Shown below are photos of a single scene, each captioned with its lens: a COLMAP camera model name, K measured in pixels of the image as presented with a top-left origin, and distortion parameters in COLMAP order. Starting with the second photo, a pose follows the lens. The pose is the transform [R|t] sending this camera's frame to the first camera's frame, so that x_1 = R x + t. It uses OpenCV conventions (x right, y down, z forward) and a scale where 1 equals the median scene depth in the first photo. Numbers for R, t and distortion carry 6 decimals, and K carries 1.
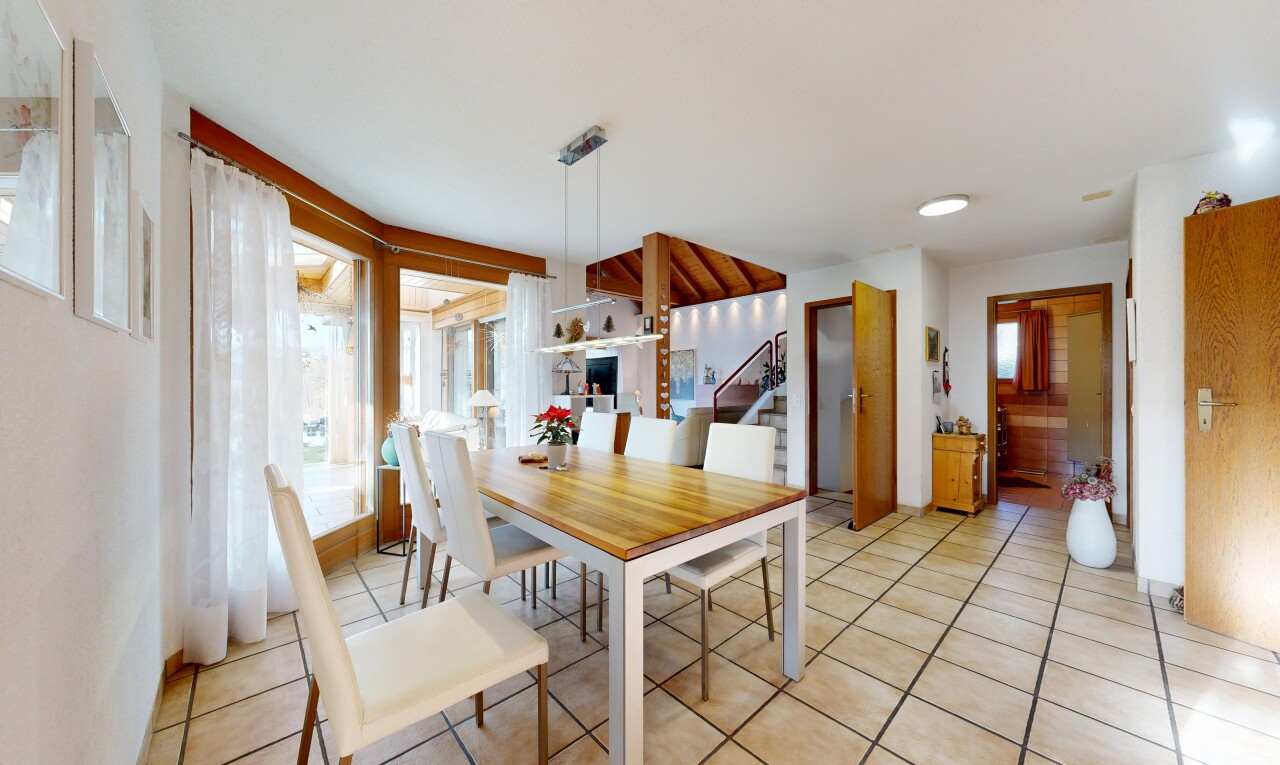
lens RADIAL K [[429.2, 0, 637.3], [0, 429.2, 382.5], [0, 0, 1]] dist [-0.001315, -0.000042]
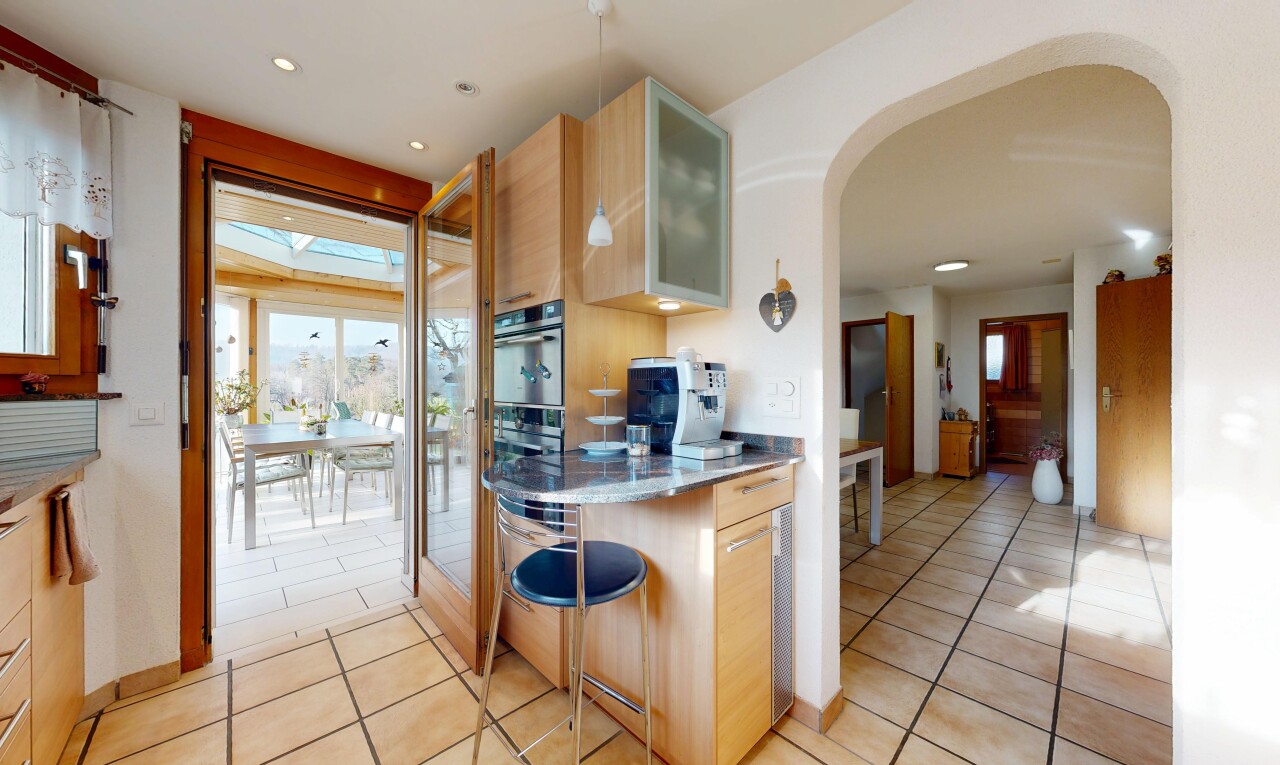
lens RADIAL K [[429.2, 0, 636.9], [0, 429.2, 382.9], [0, 0, 1]] dist [-0.001315, -0.000042]
pose [[0.999895, 0.001574, 0.014399, -0.302342], [-0.001598, 0.999997, 0.001683, -0.001042], [-0.014396, -0.001706, 0.999895, -0.359580]]
